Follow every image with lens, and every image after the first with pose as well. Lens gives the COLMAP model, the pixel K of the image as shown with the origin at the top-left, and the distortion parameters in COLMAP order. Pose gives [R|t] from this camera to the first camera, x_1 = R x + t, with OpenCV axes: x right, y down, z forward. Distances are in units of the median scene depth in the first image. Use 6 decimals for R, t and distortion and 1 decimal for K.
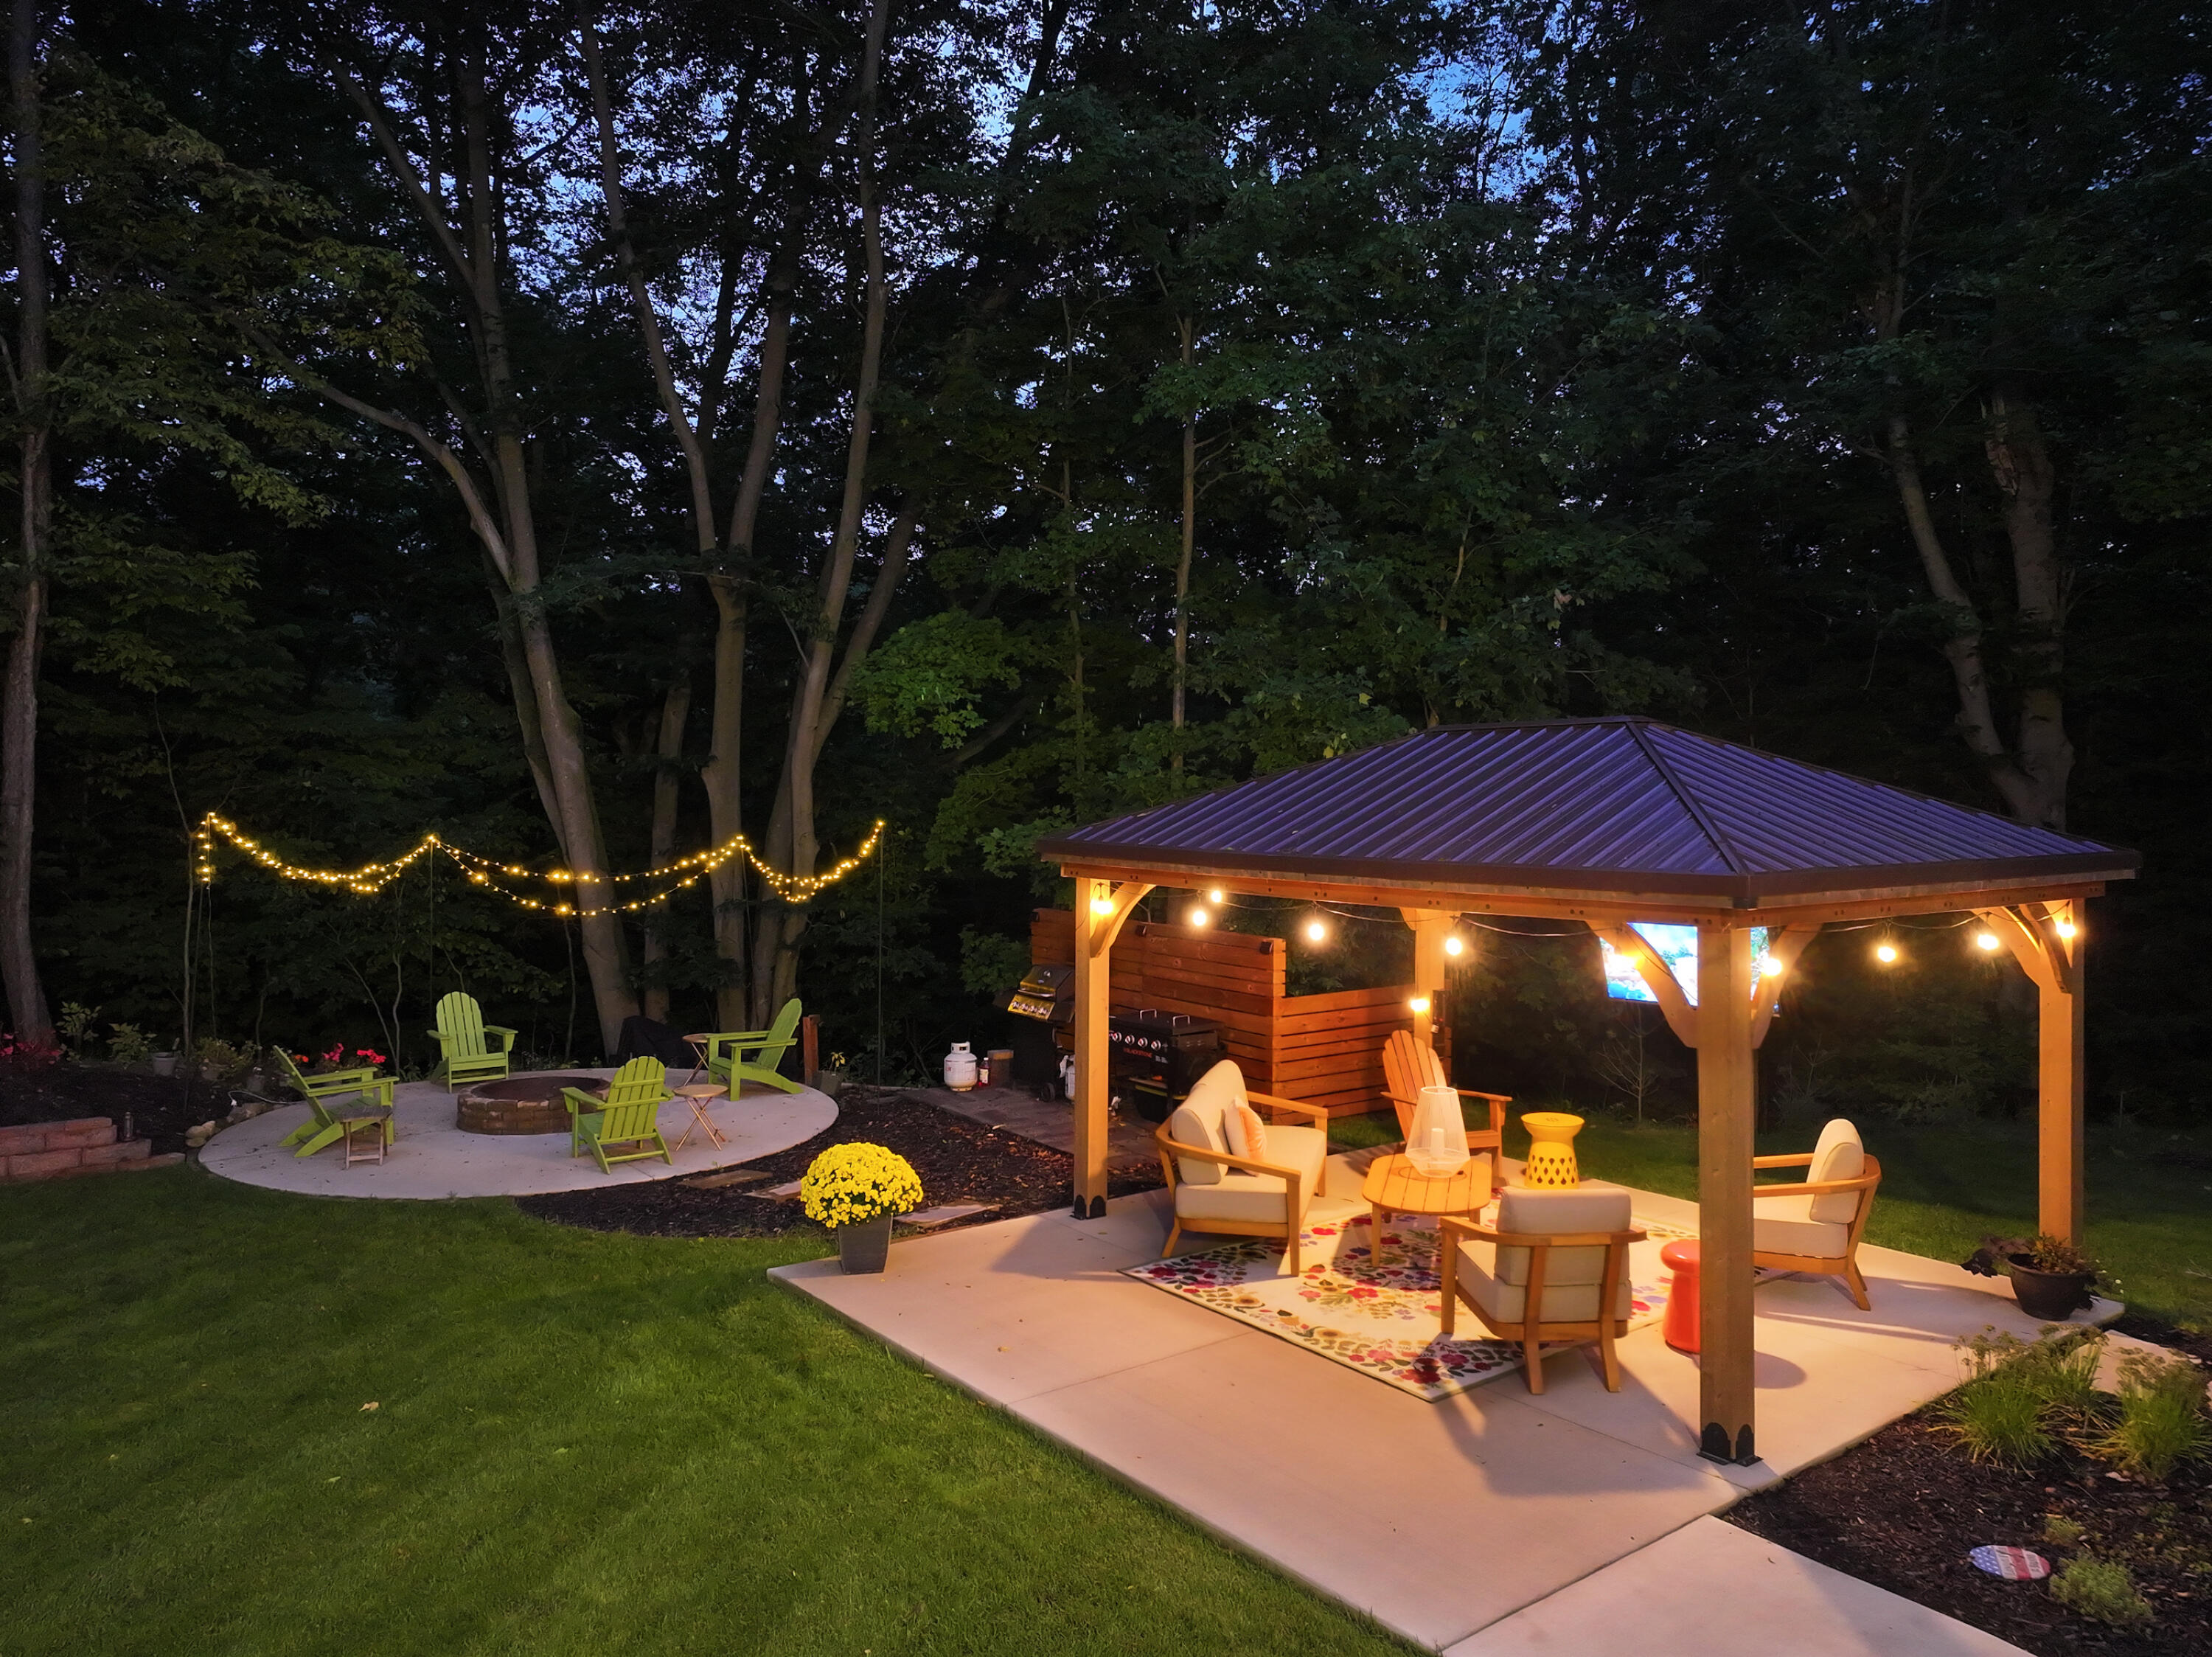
lens RADIAL K [[1550.4, 0, 1106.0], [0, 1550.4, 828.5], [0, 0, 1]] dist [0.001817, -0.005234]
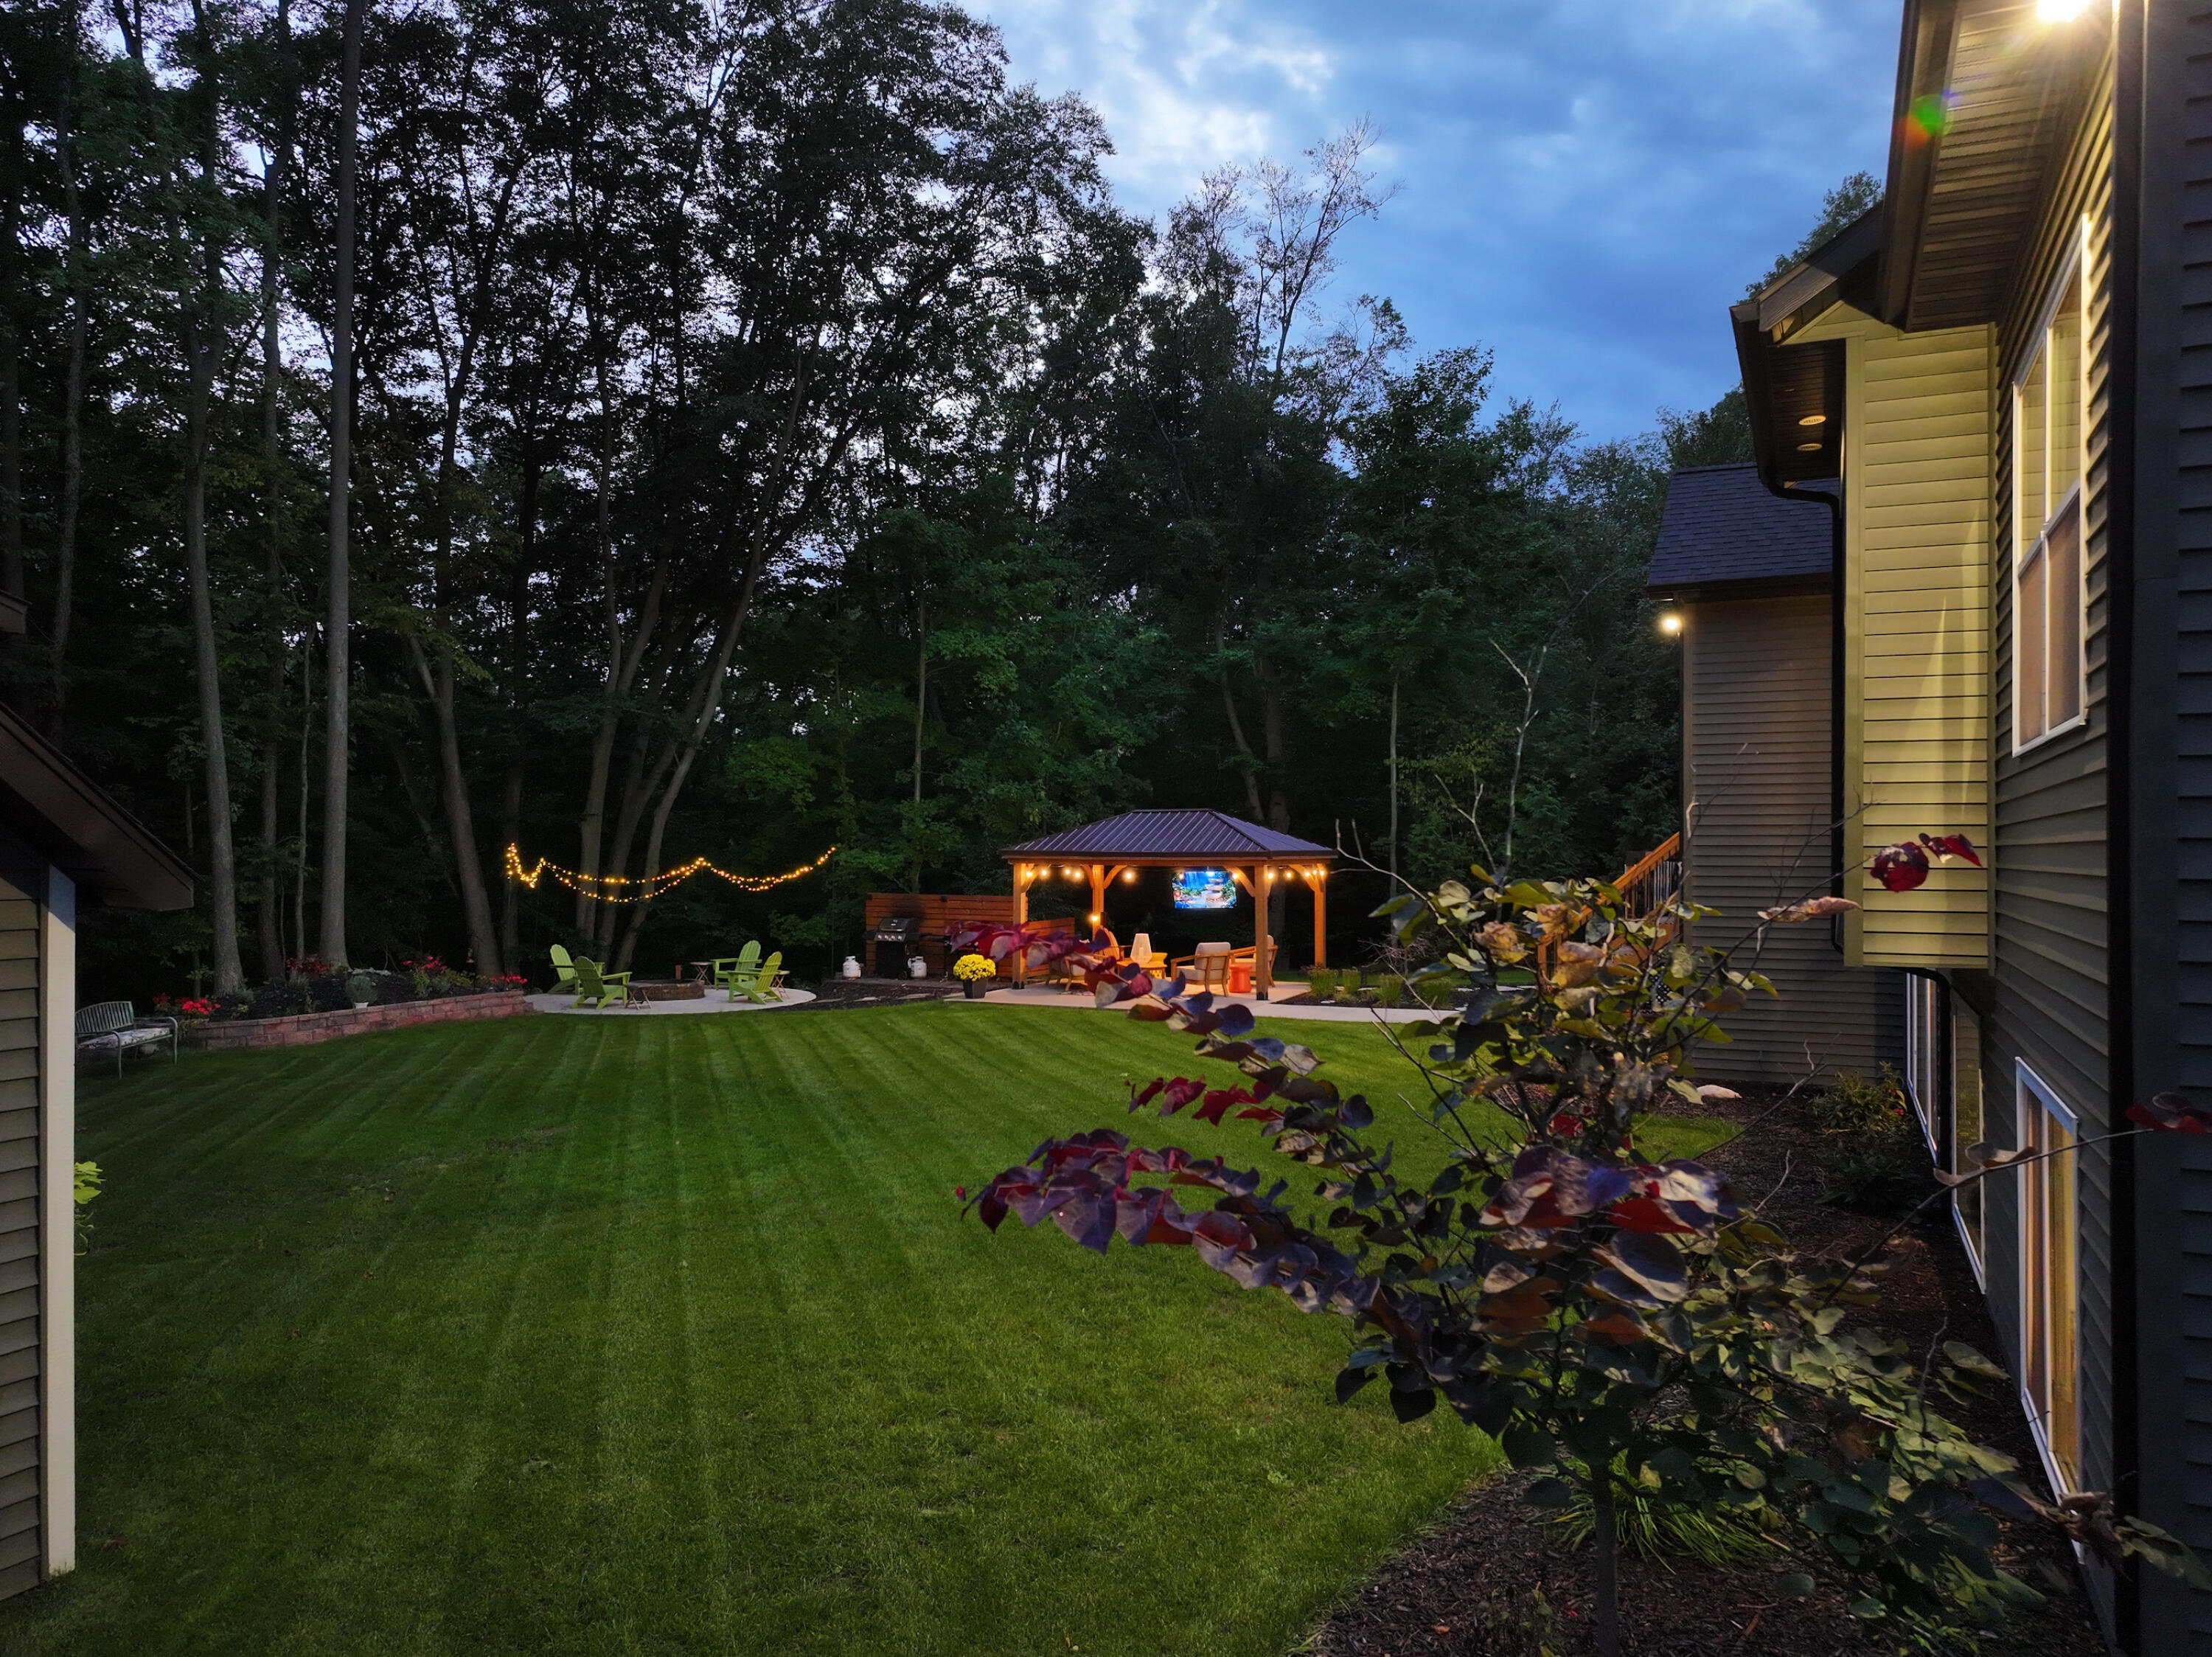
lens RADIAL K [[1550.4, 0, 1106.0], [0, 1550.4, 828.5], [0, 0, 1]] dist [0.001817, -0.005234]
pose [[0.880518, 0.006207, 0.473972, -0.796280], [0.011646, 0.999329, -0.034722, 0.045748], [-0.473870, 0.036093, 0.879855, -0.999179]]
